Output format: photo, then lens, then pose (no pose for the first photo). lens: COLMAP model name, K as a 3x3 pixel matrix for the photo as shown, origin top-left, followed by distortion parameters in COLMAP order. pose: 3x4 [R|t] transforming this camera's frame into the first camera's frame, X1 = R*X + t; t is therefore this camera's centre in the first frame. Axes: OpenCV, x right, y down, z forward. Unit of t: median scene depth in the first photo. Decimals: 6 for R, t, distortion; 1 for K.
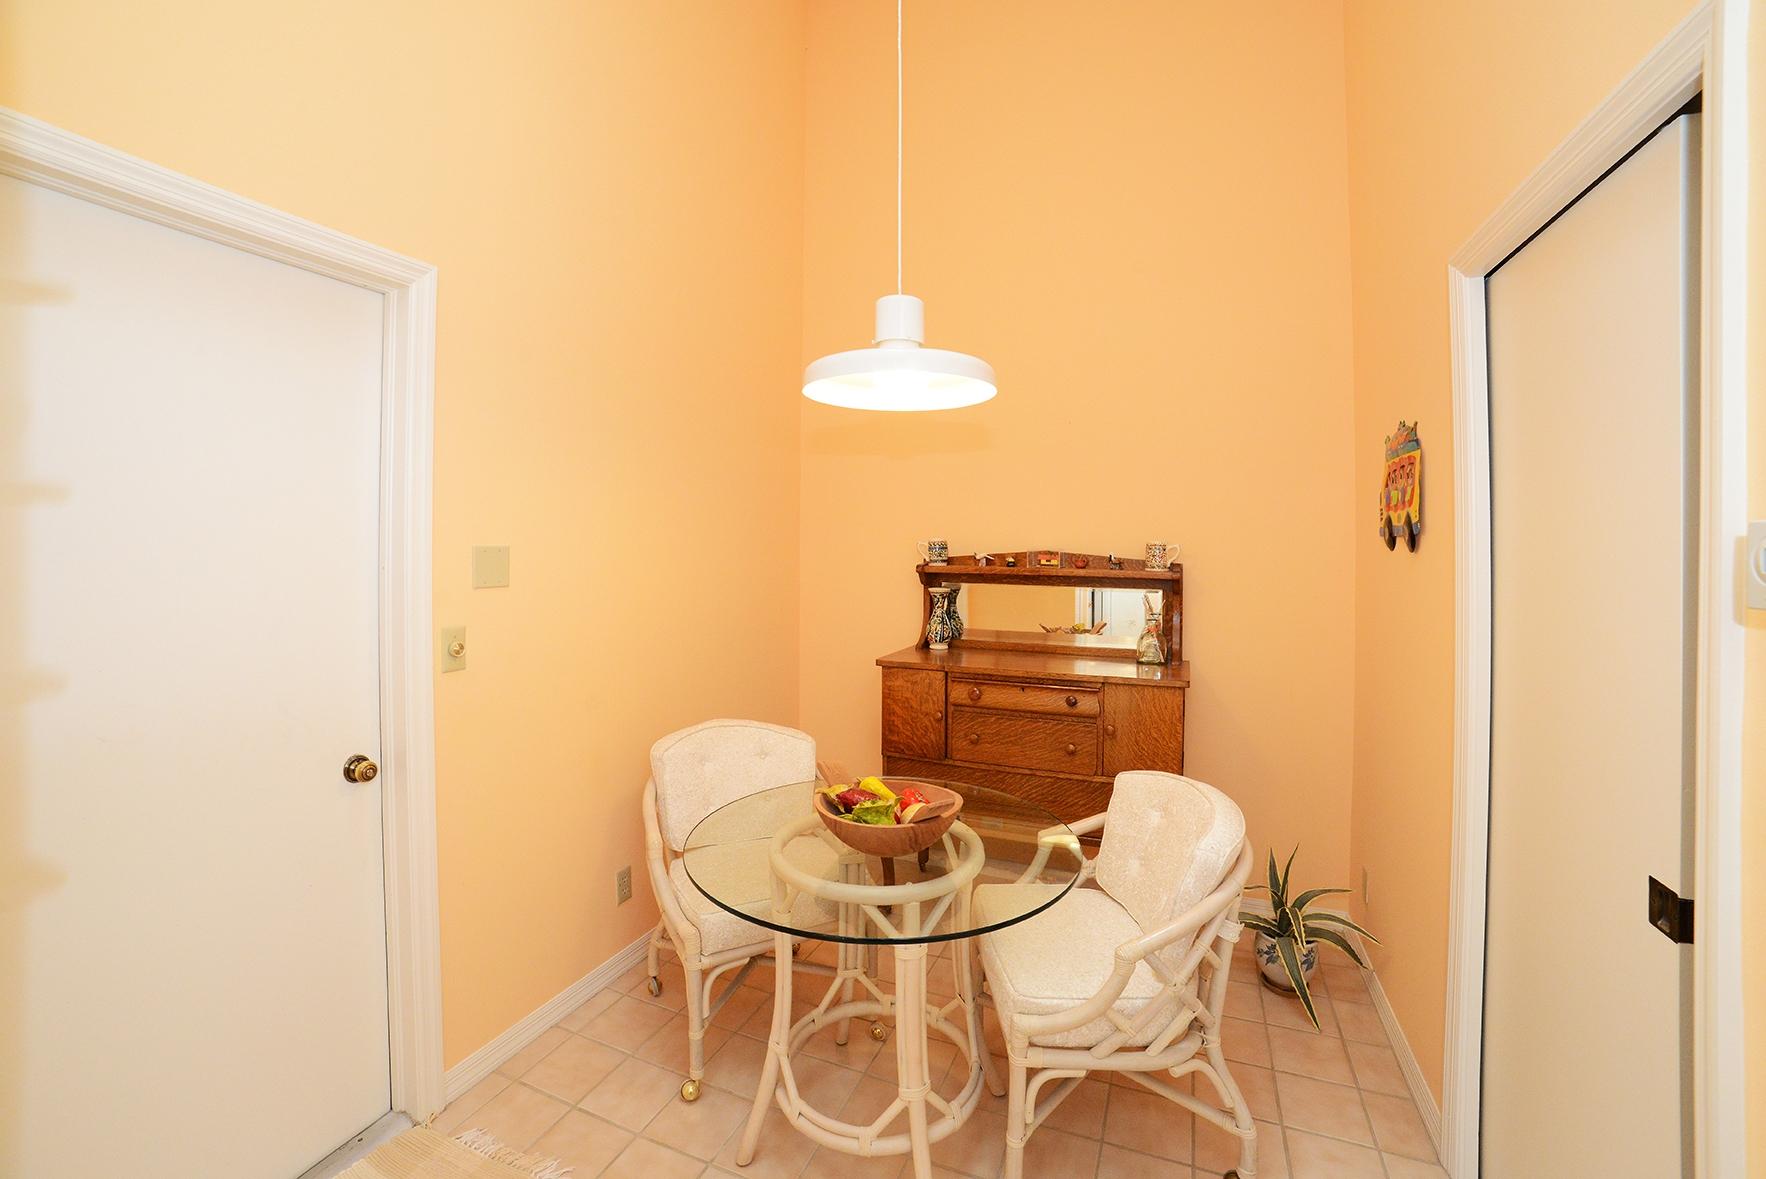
lens RADIAL K [[744.9, 0, 934.8], [0, 744.9, 533.7], [0, 0, 1]] dist [-0.046203, 0.007776]
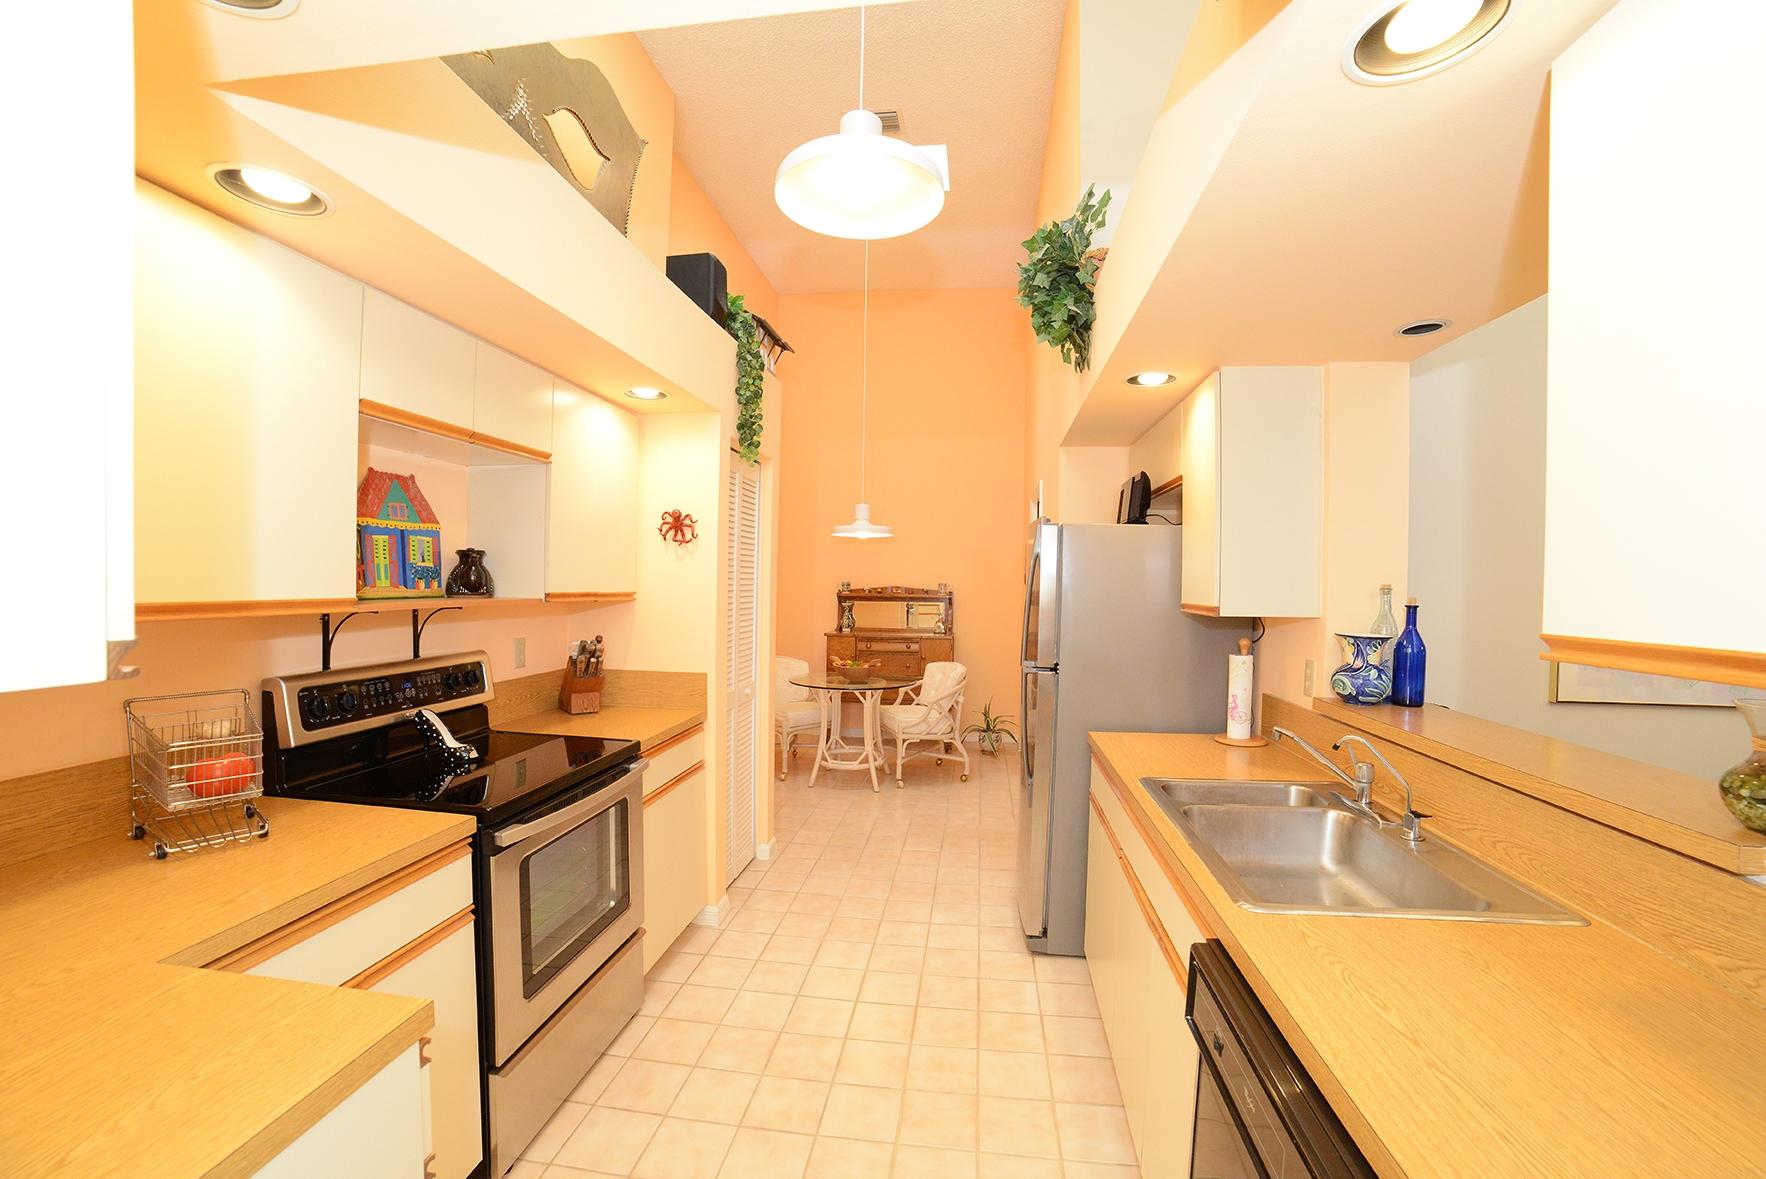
lens RADIAL K [[744.9, 0, 894.4], [0, 744.9, 594.7], [0, 0, 1]] dist [-0.046203, 0.007776]
pose [[0.977746, -0.006814, 0.209681, -0.385570], [-0.001064, 0.999298, 0.037436, -0.042209], [-0.209789, -0.036826, 0.977053, -1.431931]]
